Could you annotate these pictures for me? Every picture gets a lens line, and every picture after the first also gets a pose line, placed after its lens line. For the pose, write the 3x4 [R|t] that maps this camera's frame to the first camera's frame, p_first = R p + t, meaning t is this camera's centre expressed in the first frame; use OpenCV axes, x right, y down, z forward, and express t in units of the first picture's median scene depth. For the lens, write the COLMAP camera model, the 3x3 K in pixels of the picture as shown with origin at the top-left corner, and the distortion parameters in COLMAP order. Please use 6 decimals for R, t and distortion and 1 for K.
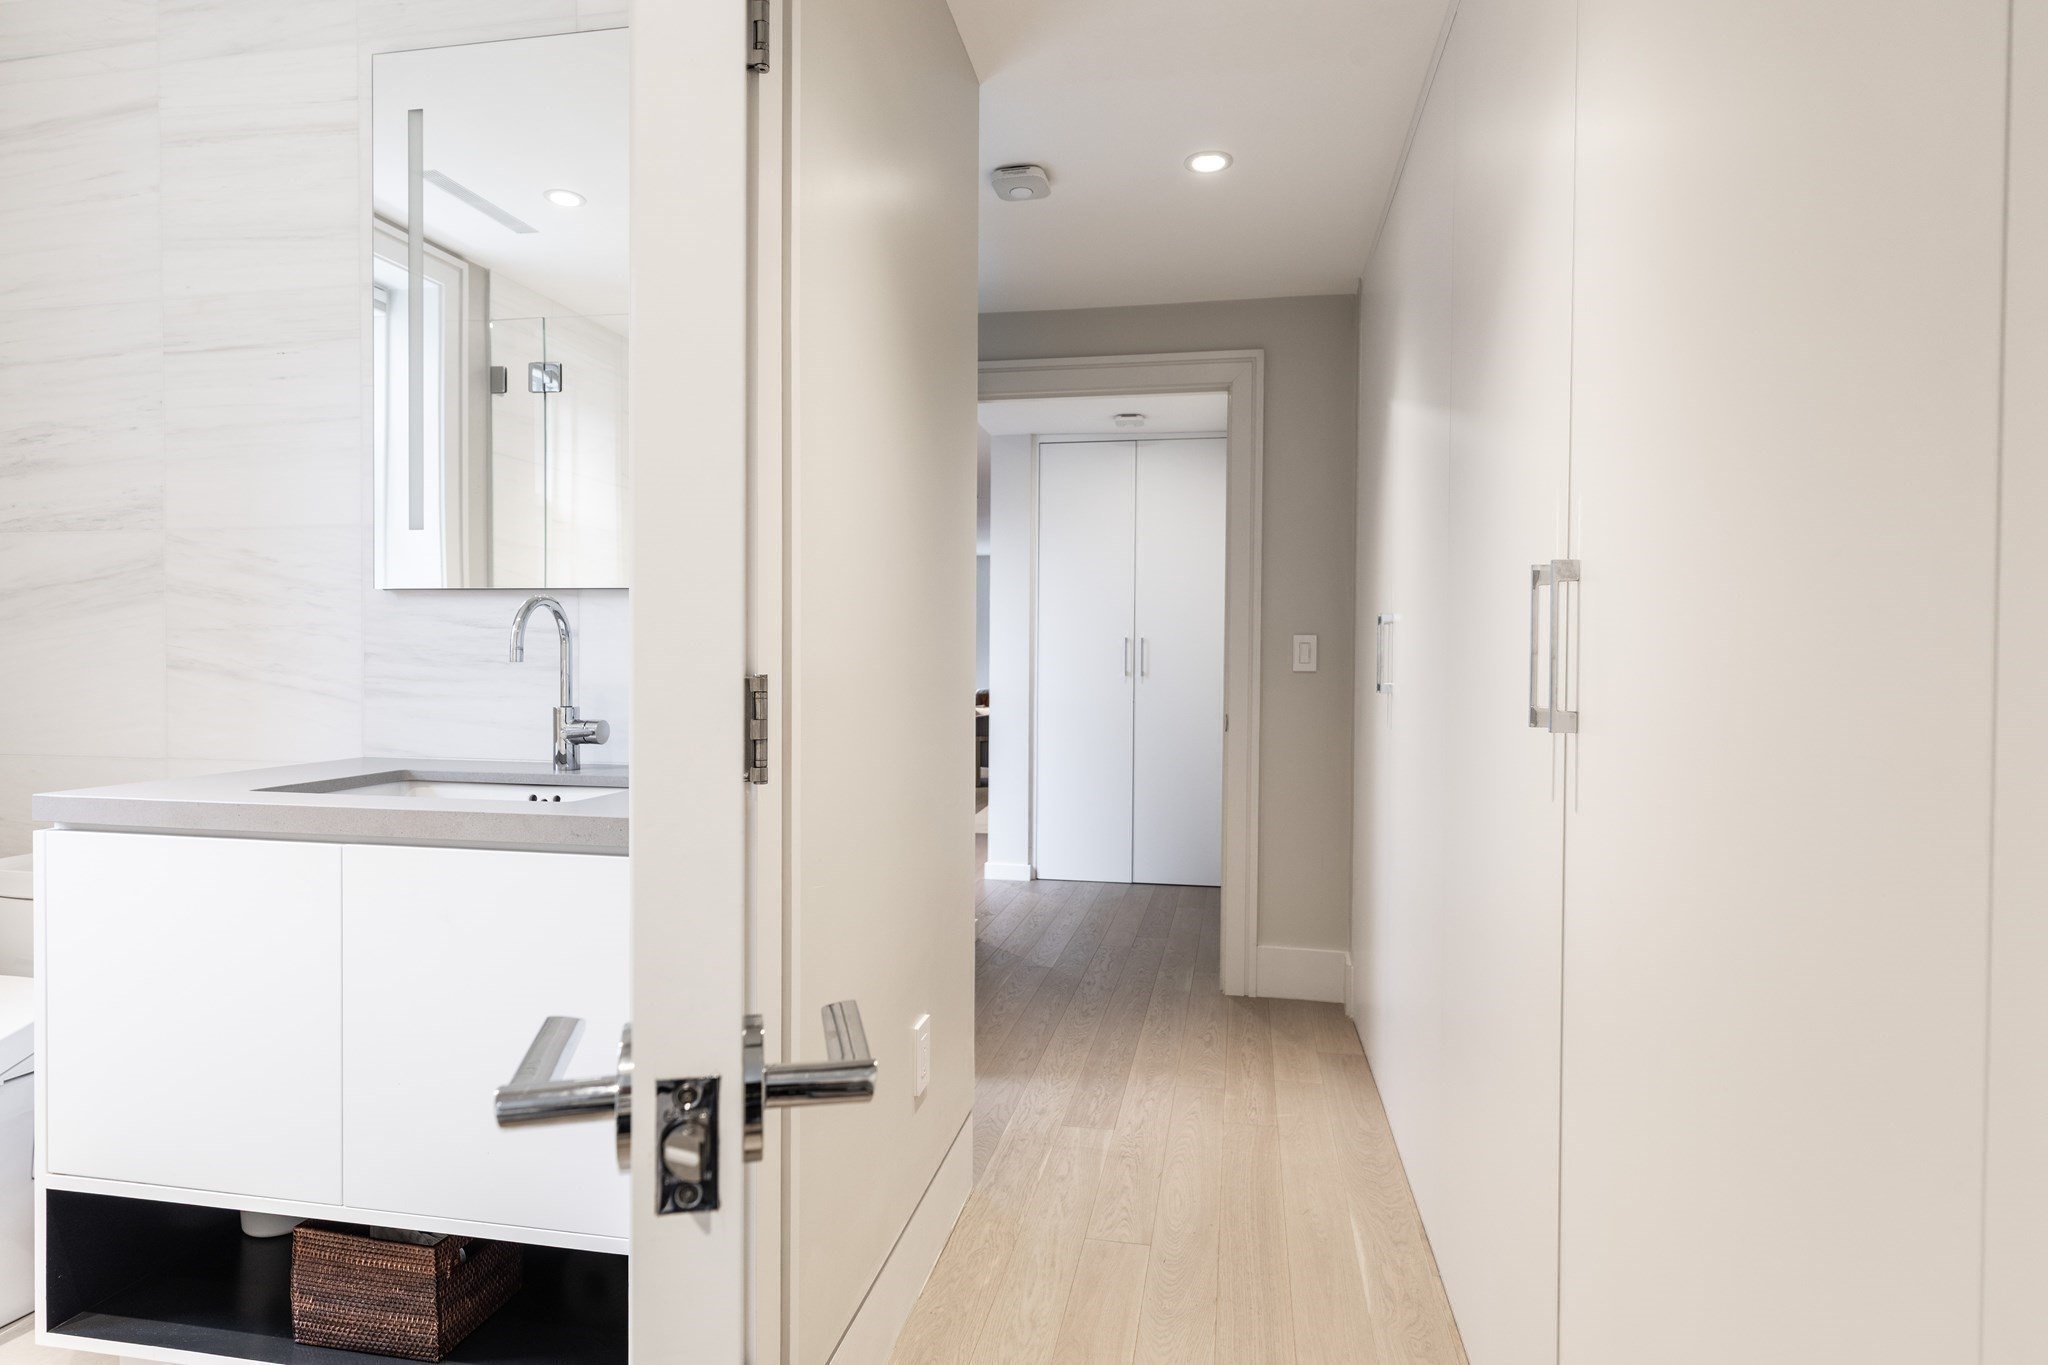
lens RADIAL K [[1138.1, 0, 1069.6], [0, 1138.1, 675.2], [0, 0, 1]] dist [0.000501, 0.002175]
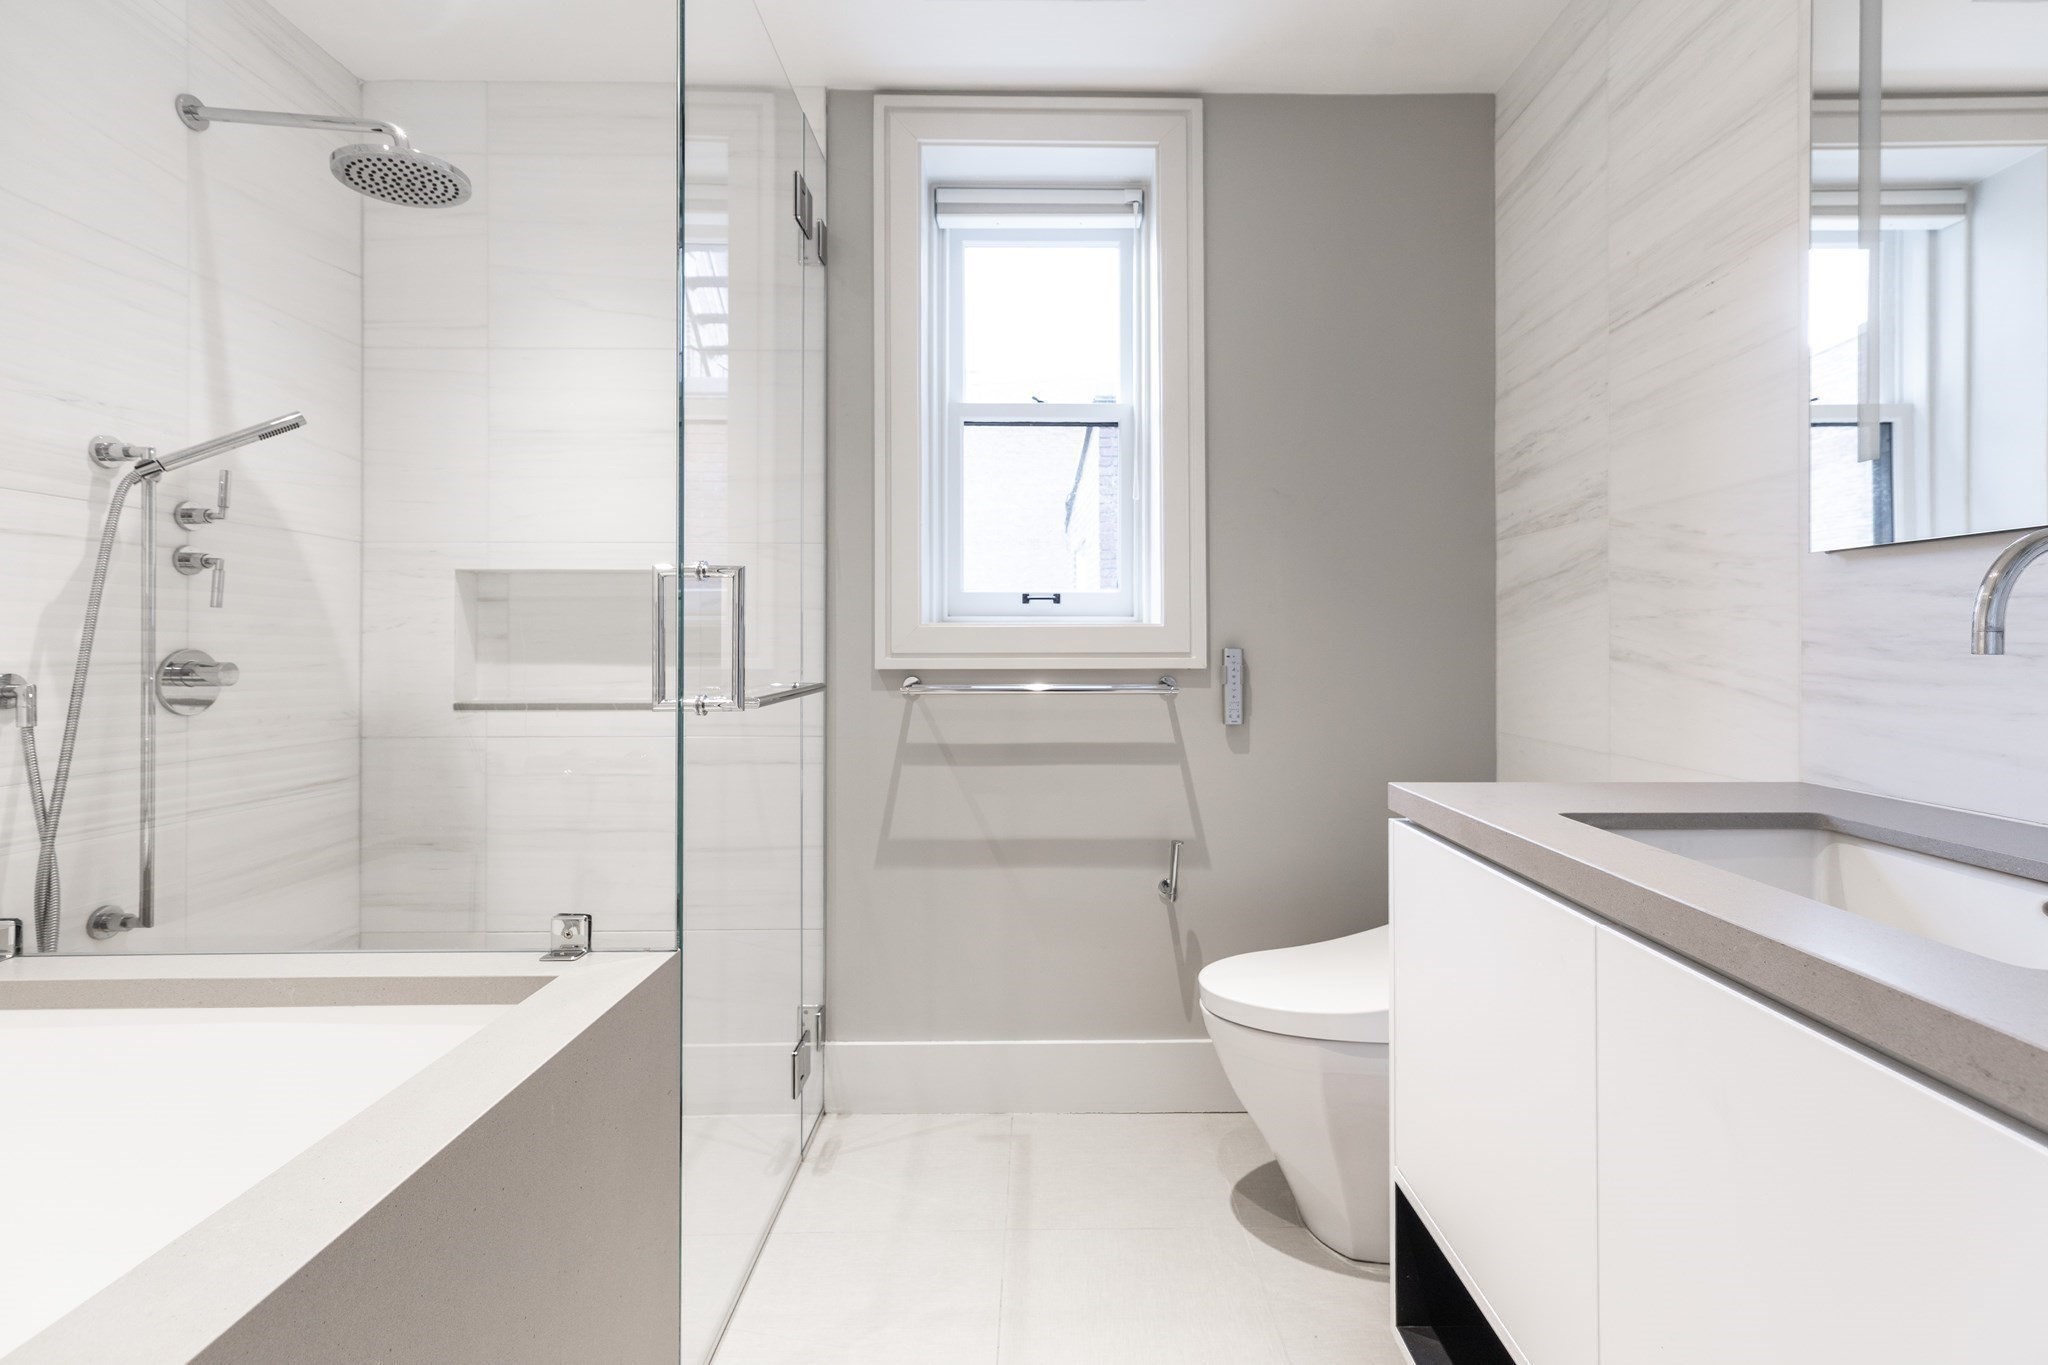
lens RADIAL K [[933.9, 0, 1021.2], [0, 933.9, 643.8], [0, 0, 1]] dist [0.001759, 0.000068]
pose [[0.164567, -0.006191, -0.986346, -0.101882], [-0.014291, 0.999860, -0.008660, -0.005498], [0.986262, 0.015521, 0.164456, 0.397797]]
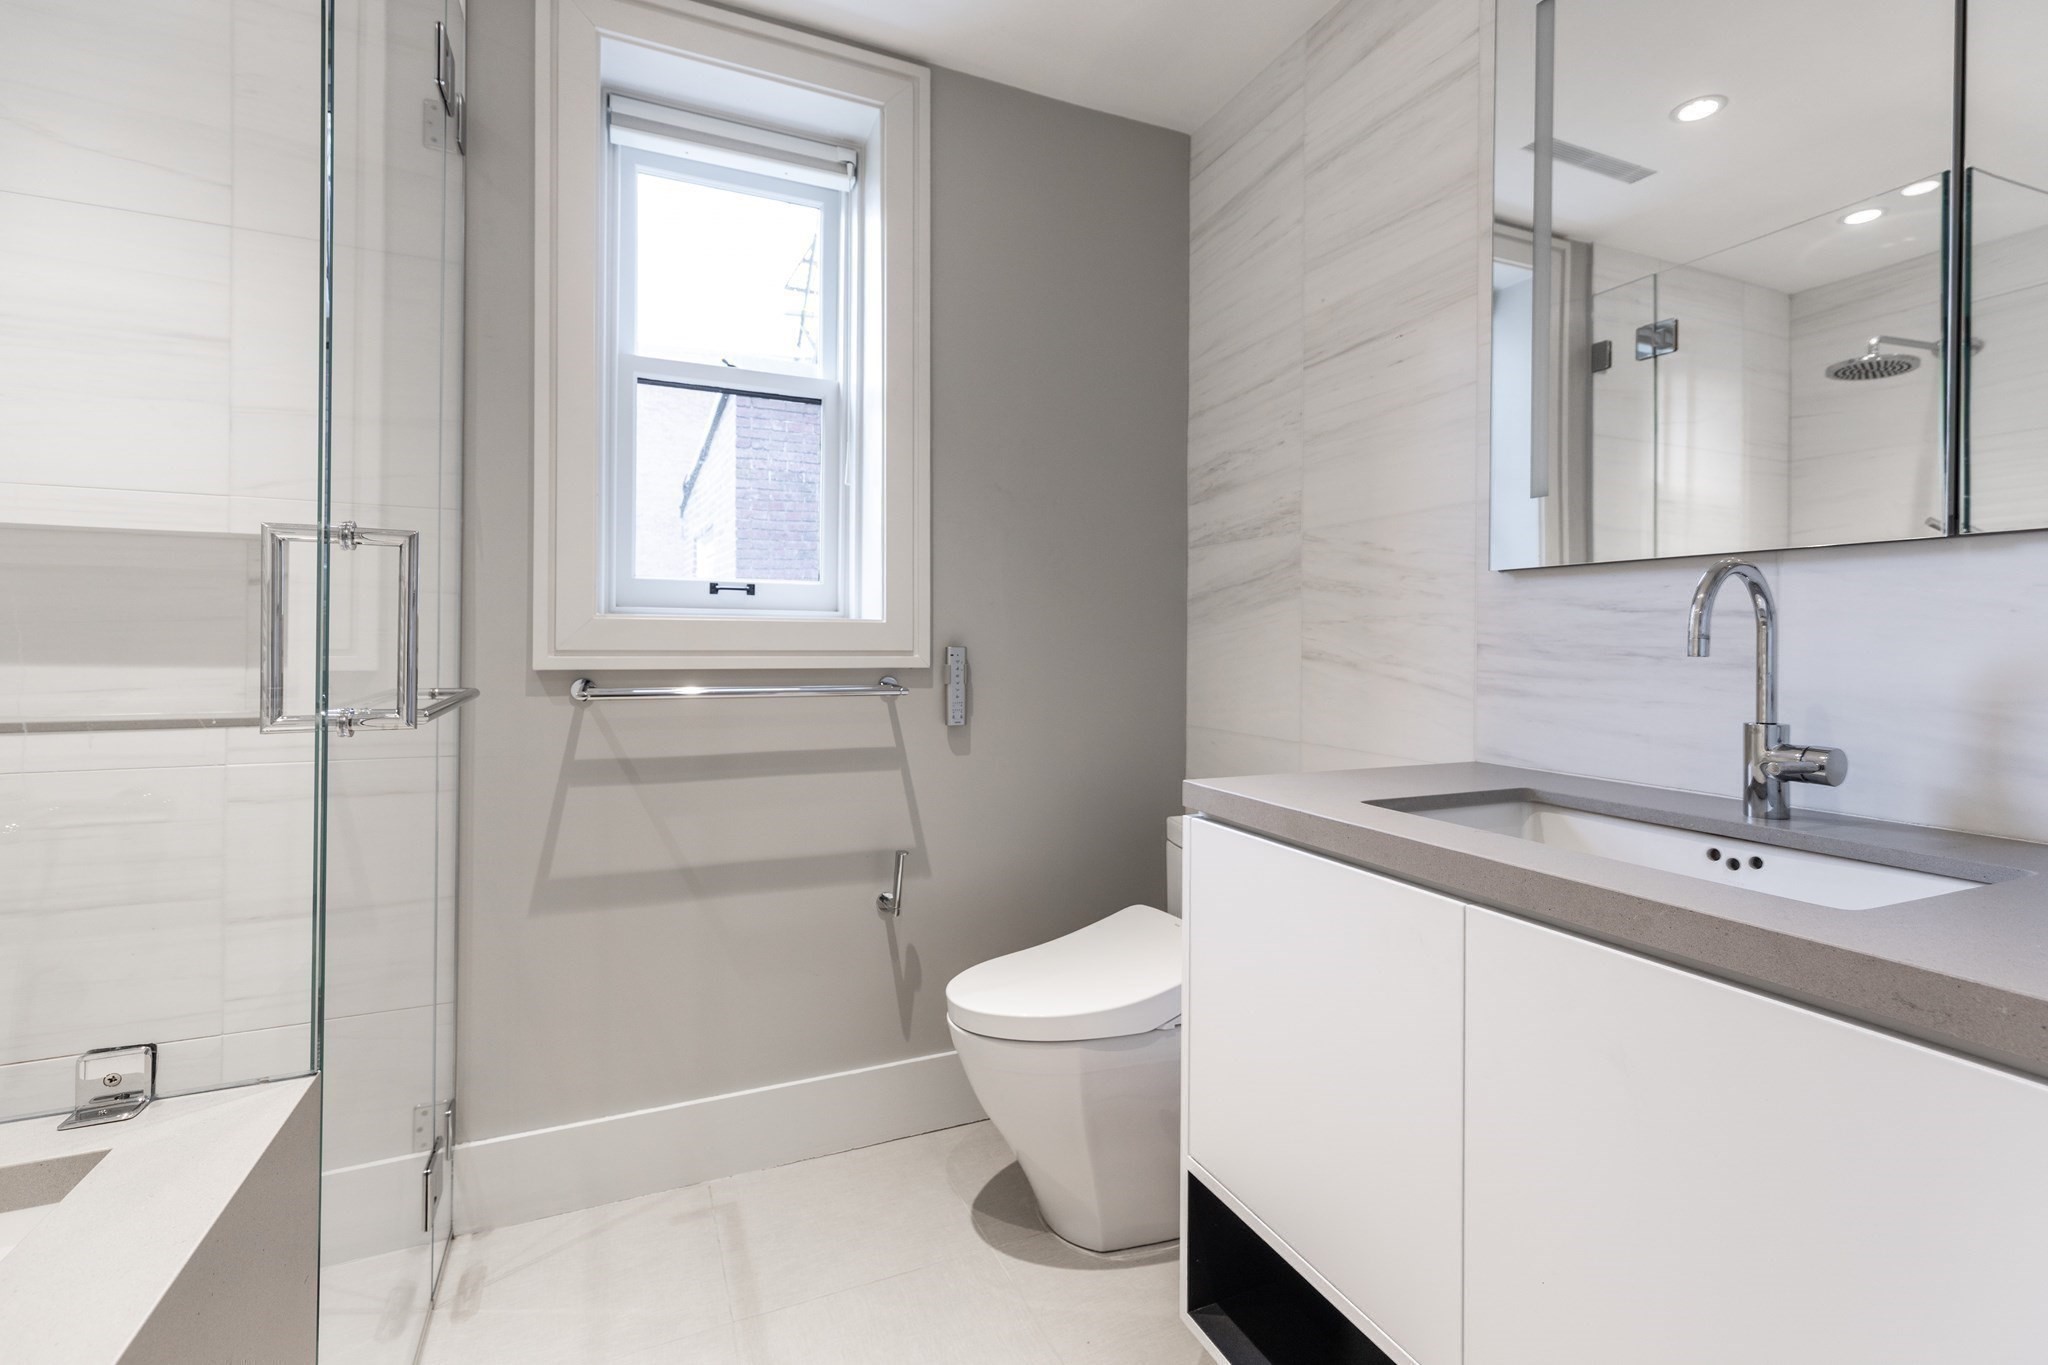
lens RADIAL K [[945.5, 0, 1031.0], [0, 945.5, 642.8], [0, 0, 1]] dist [0.004738, 0.000134]
pose [[0.563636, -0.001227, -0.826023, -0.204012], [-0.017690, 0.999752, -0.013555, -0.004588], [0.825834, 0.022253, 0.563474, 0.293745]]
